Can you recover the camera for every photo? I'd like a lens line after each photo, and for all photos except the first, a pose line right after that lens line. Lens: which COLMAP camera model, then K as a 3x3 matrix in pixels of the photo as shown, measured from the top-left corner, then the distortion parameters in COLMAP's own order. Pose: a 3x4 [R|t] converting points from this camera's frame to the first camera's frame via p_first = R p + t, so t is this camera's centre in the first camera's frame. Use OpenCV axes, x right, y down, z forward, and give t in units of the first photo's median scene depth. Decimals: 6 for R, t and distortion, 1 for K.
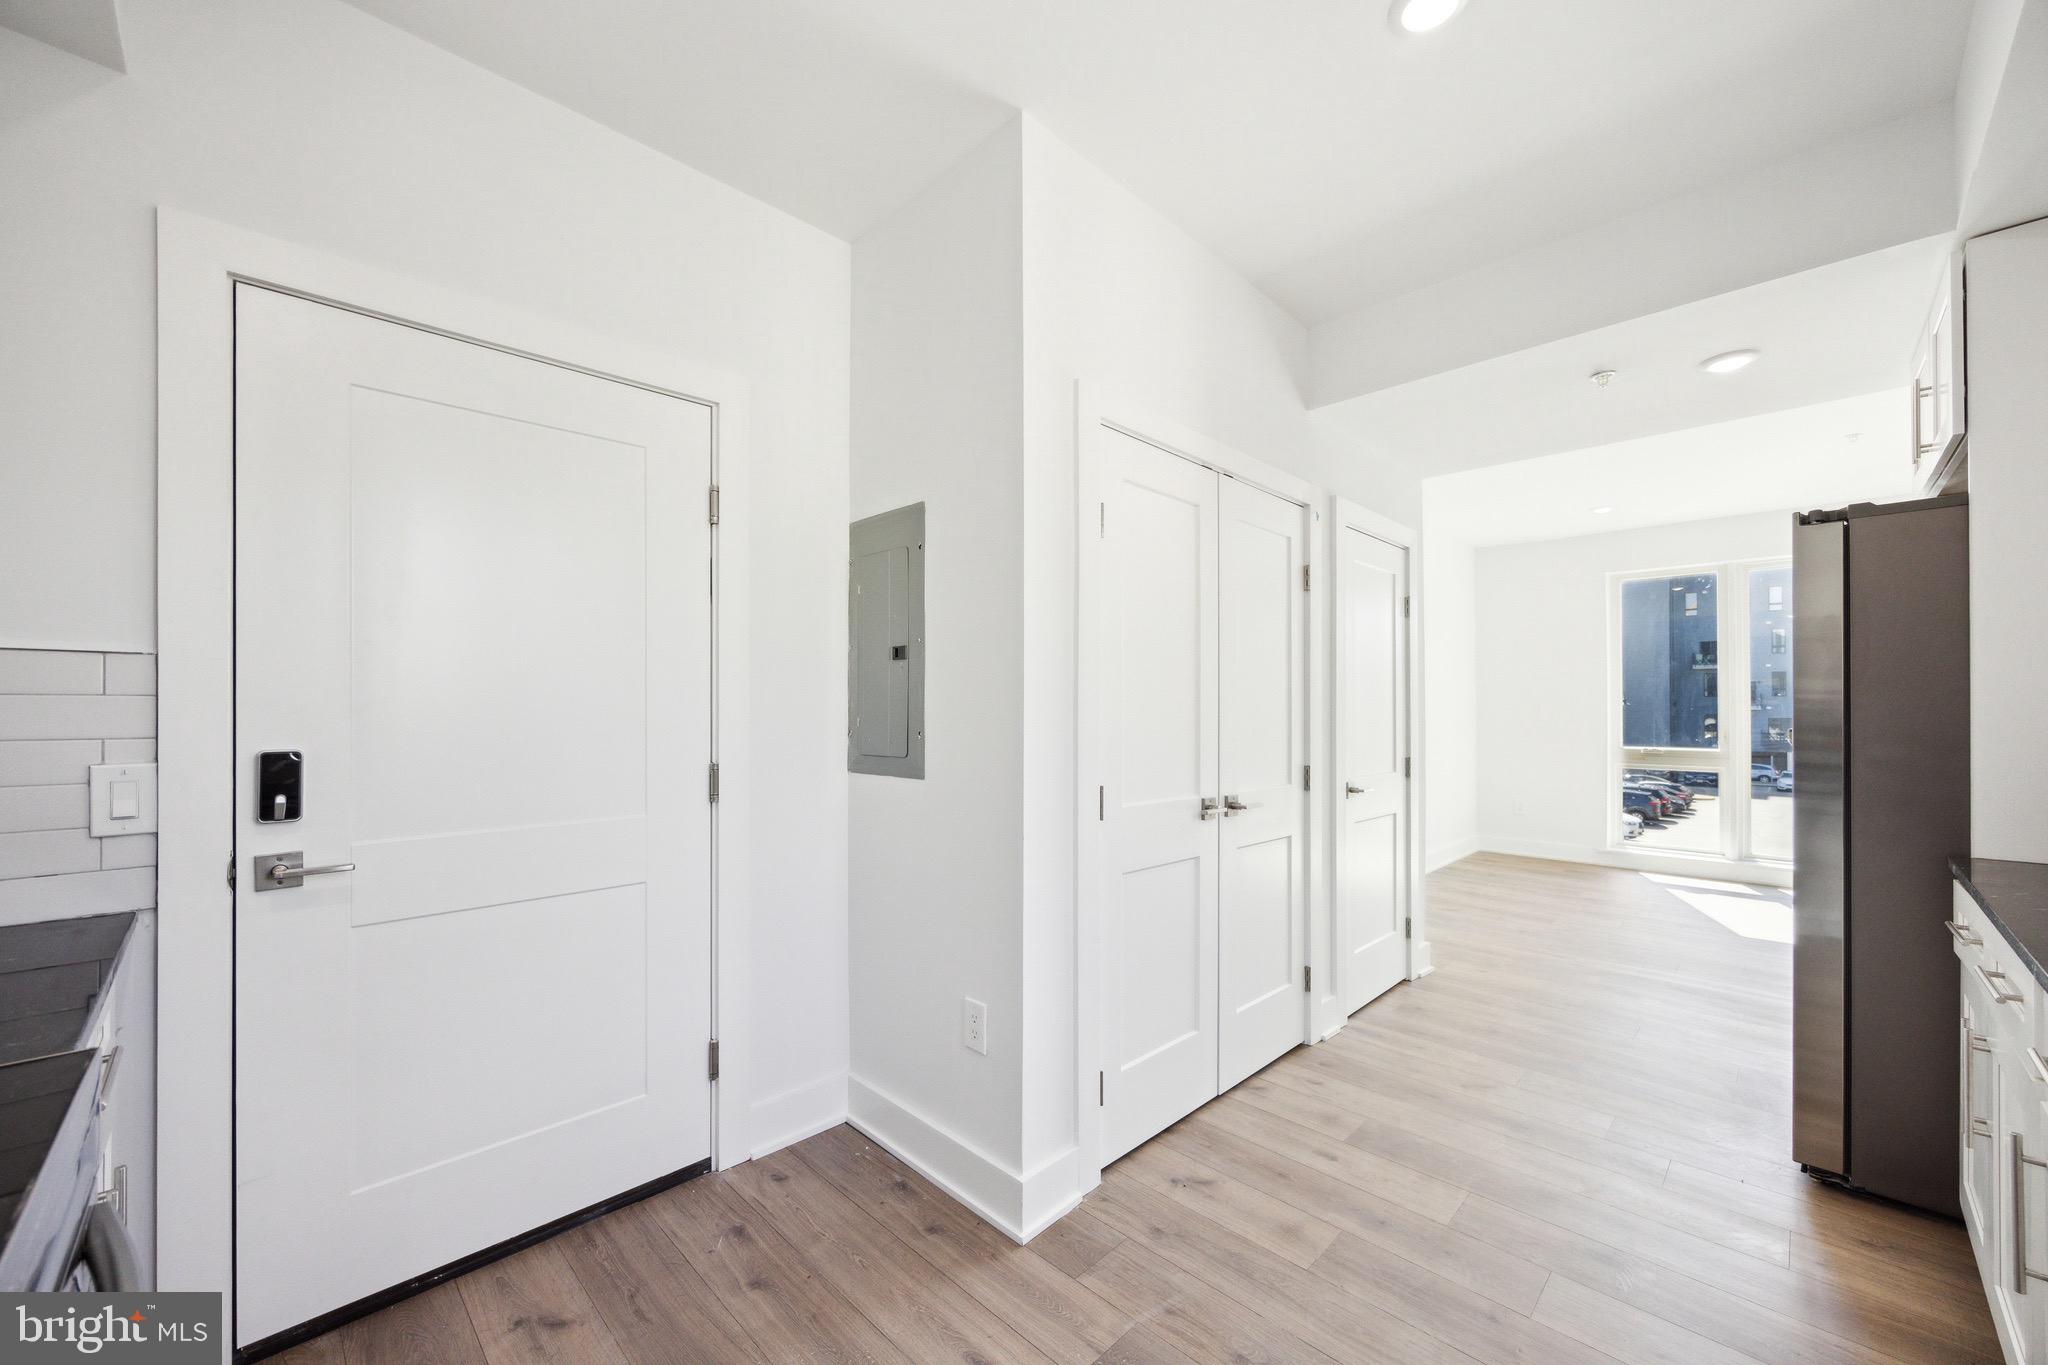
lens RADIAL K [[798.7, 0, 1014.6], [0, 798.7, 689.0], [0, 0, 1]] dist [0.000544, -0.000006]
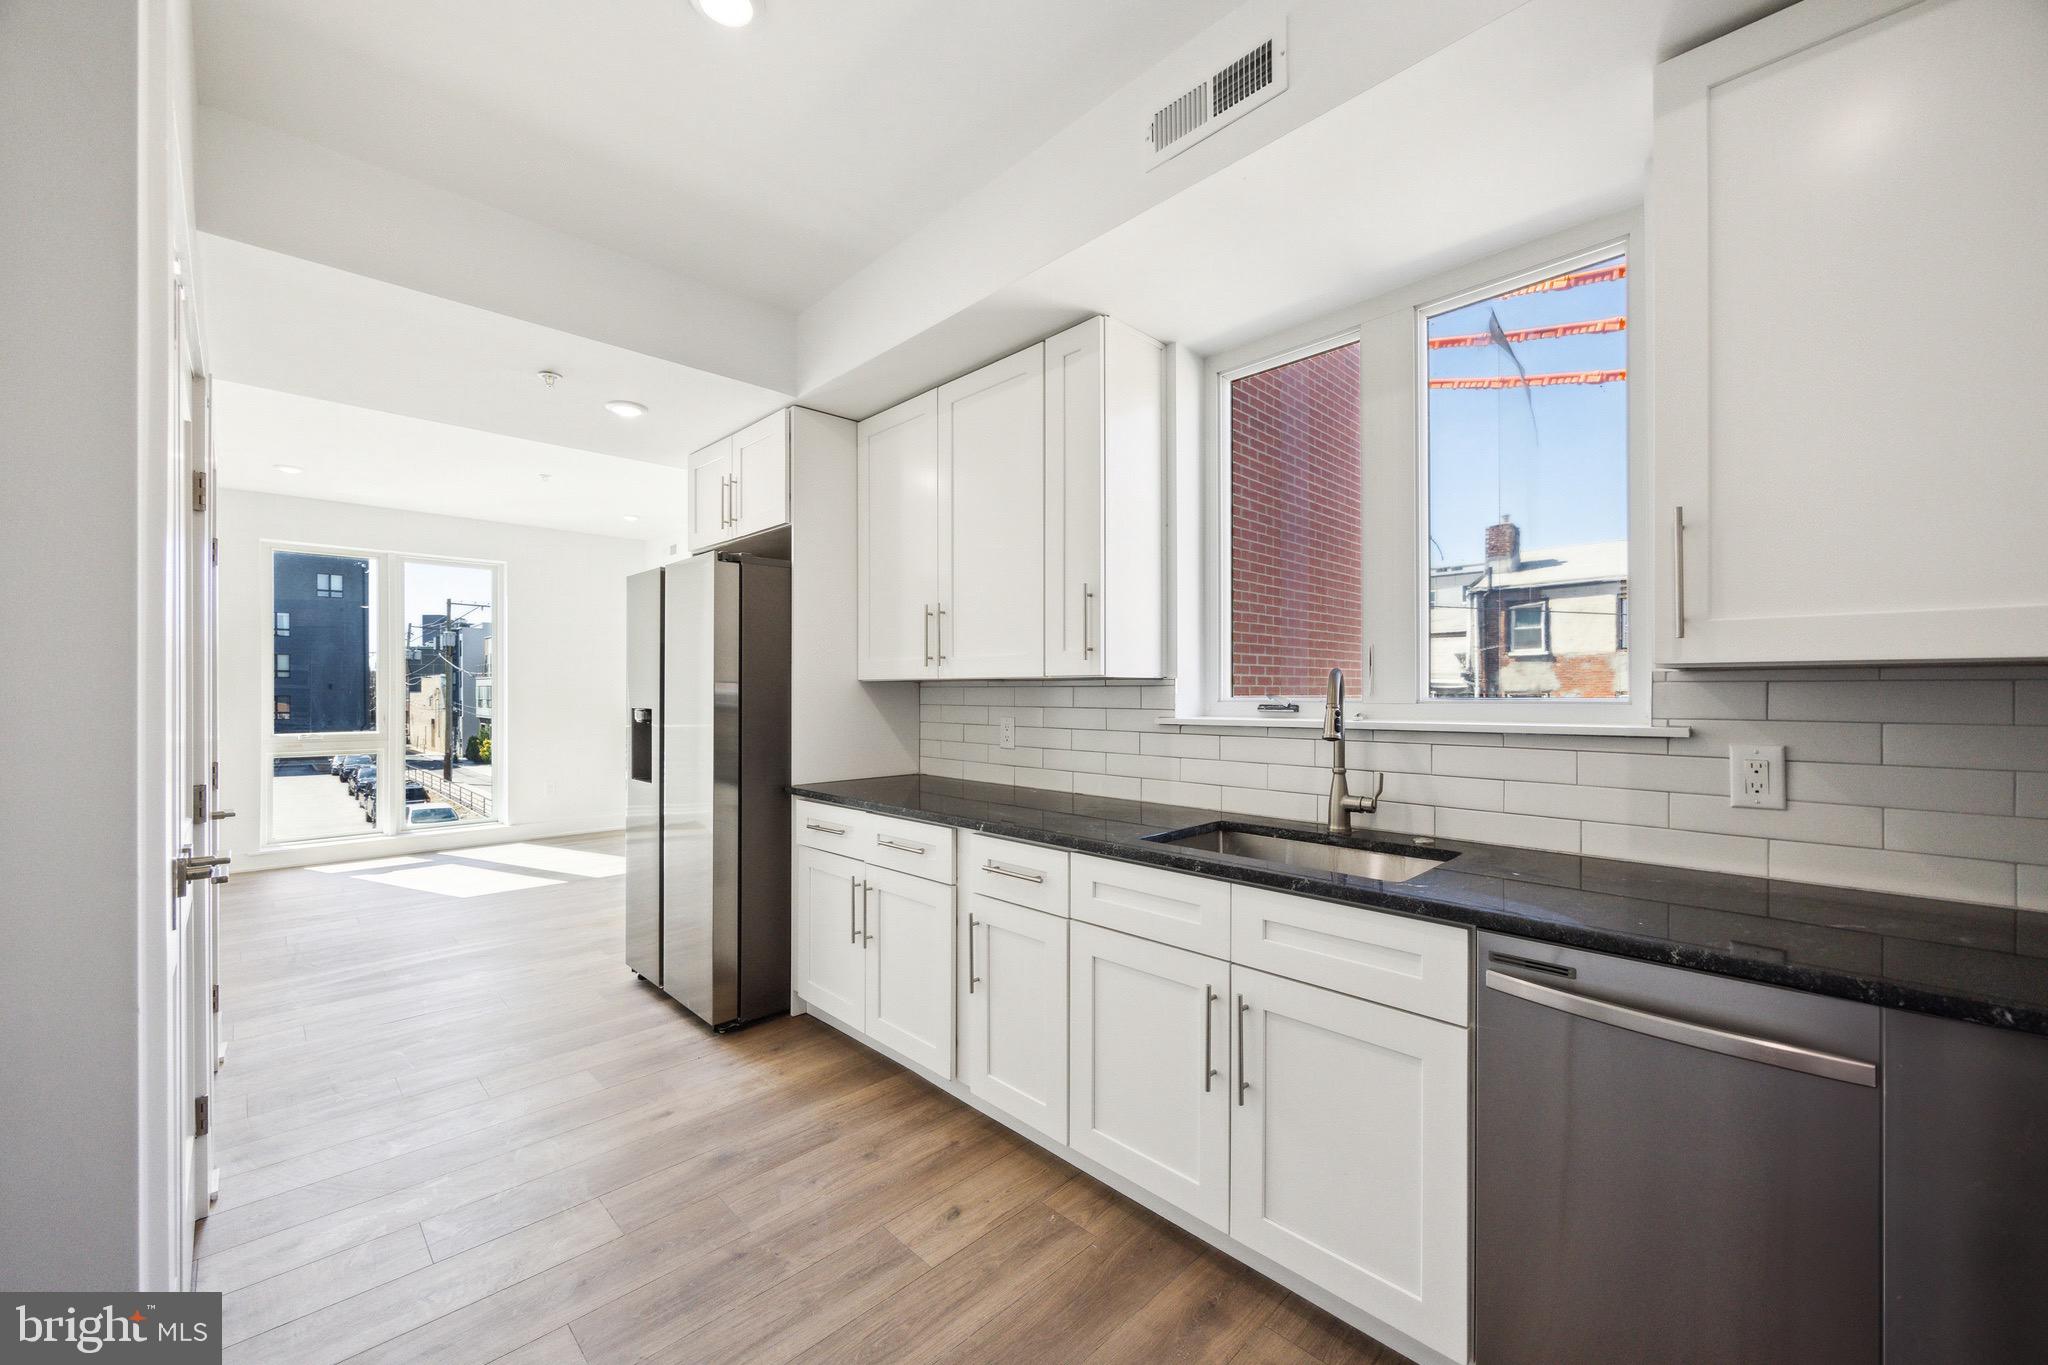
lens RADIAL K [[798.7, 0, 1014.6], [0, 798.7, 689.0], [0, 0, 1]] dist [0.000544, -0.000006]
pose [[0.015251, -0.002859, 0.999880, -0.412176], [-0.018420, 0.999825, 0.003140, 0.007779], [-0.999714, -0.018465, 0.015195, 0.539561]]
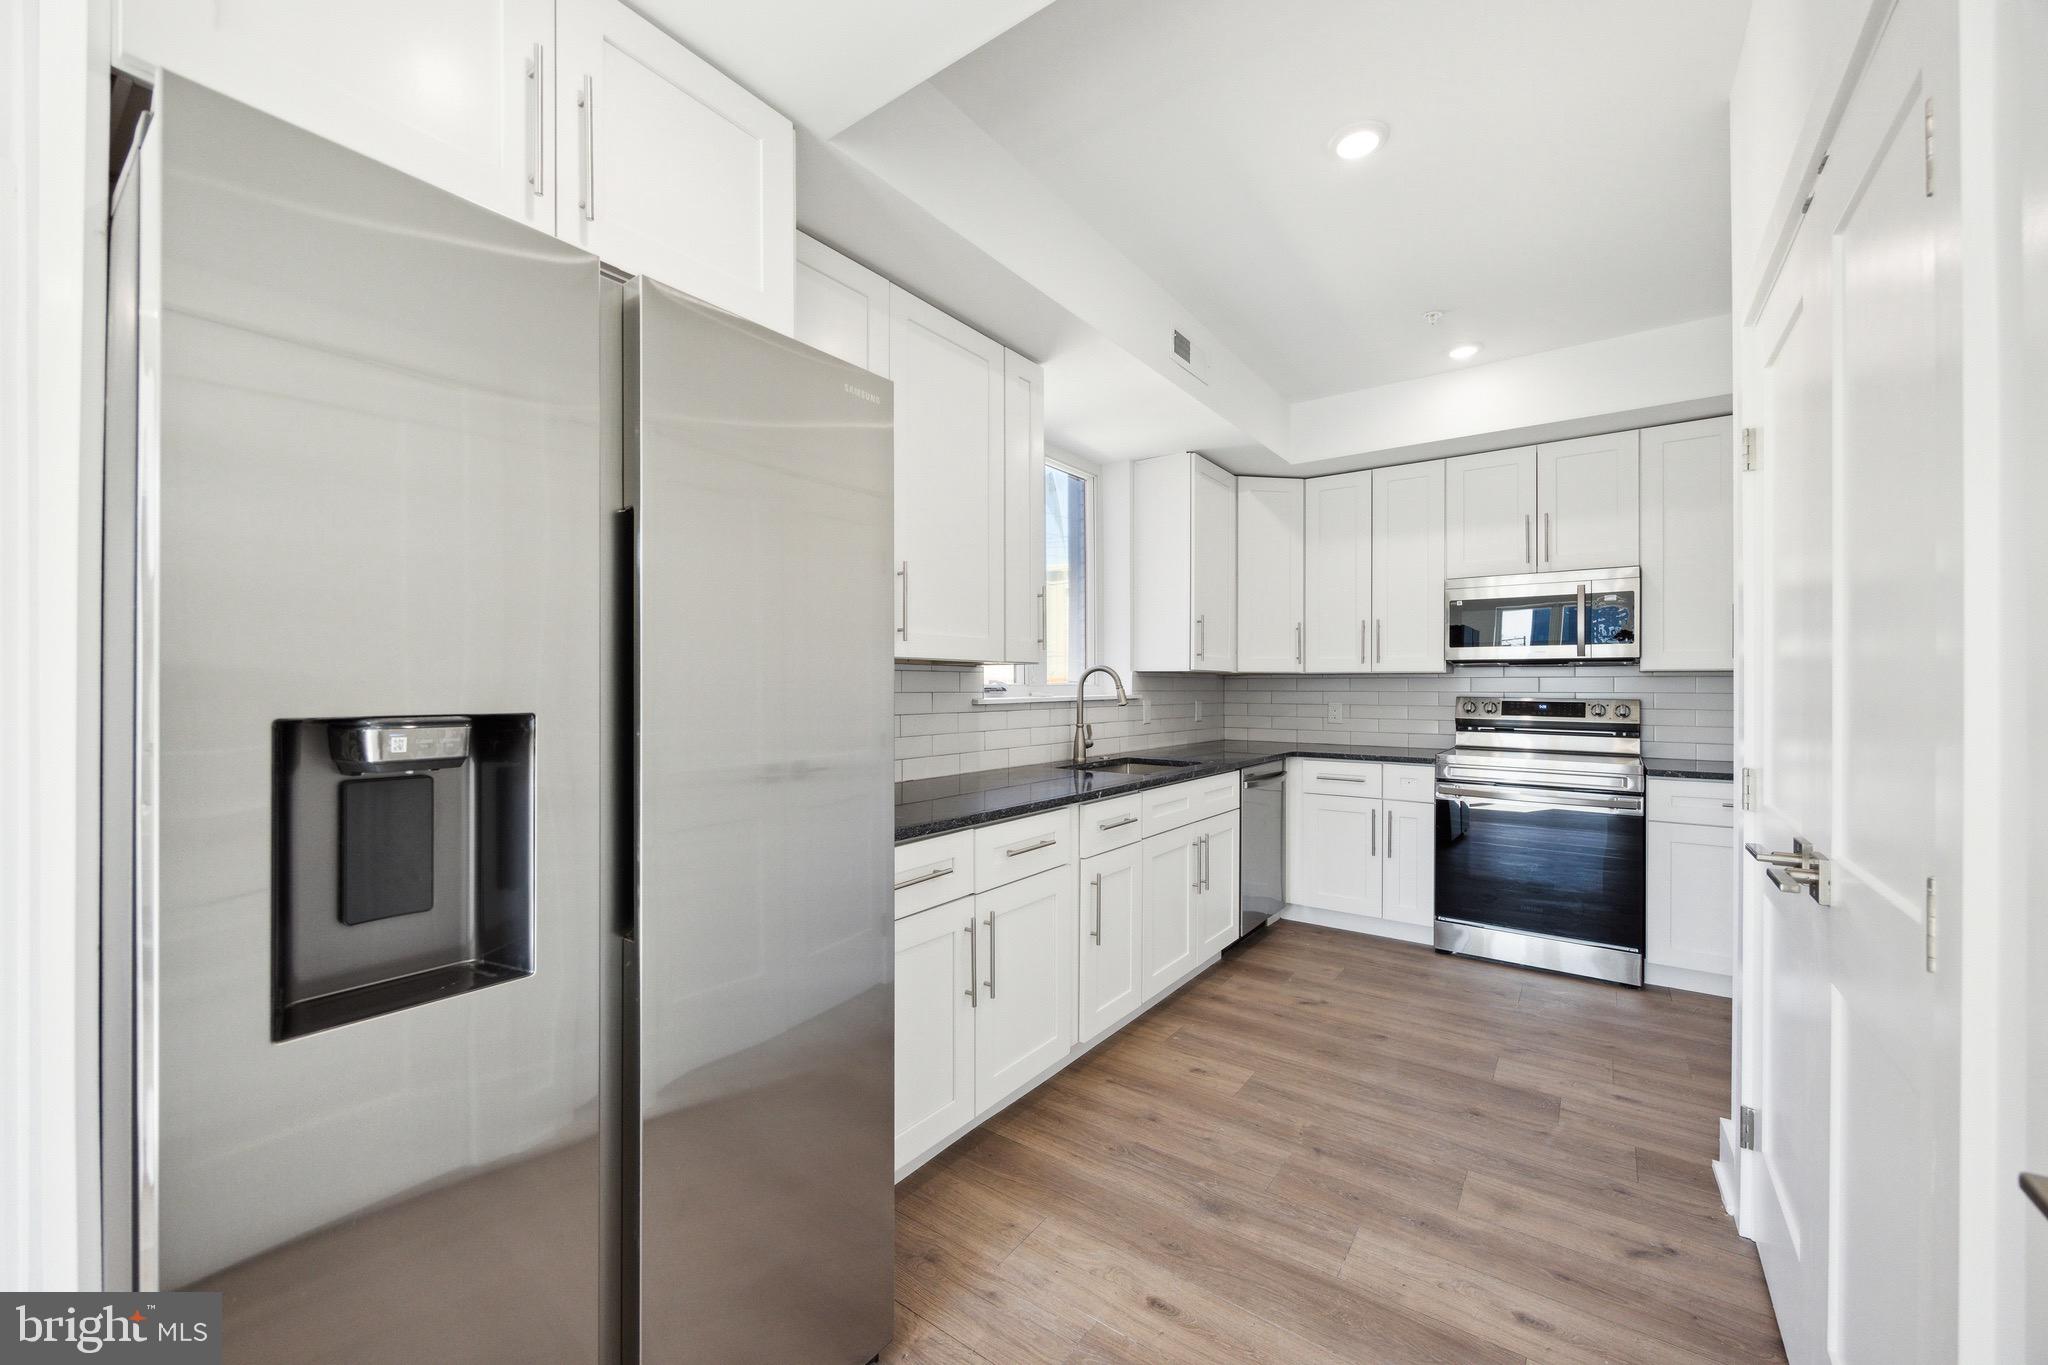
lens RADIAL K [[798.7, 0, 1014.6], [0, 798.7, 689.0], [0, 0, 1]] dist [0.000544, -0.000006]
pose [[-0.988170, -0.009079, -0.153091, 1.107317], [-0.006837, 0.999862, -0.015166, 0.058920], [0.153207, -0.013940, -0.988096, 1.901159]]
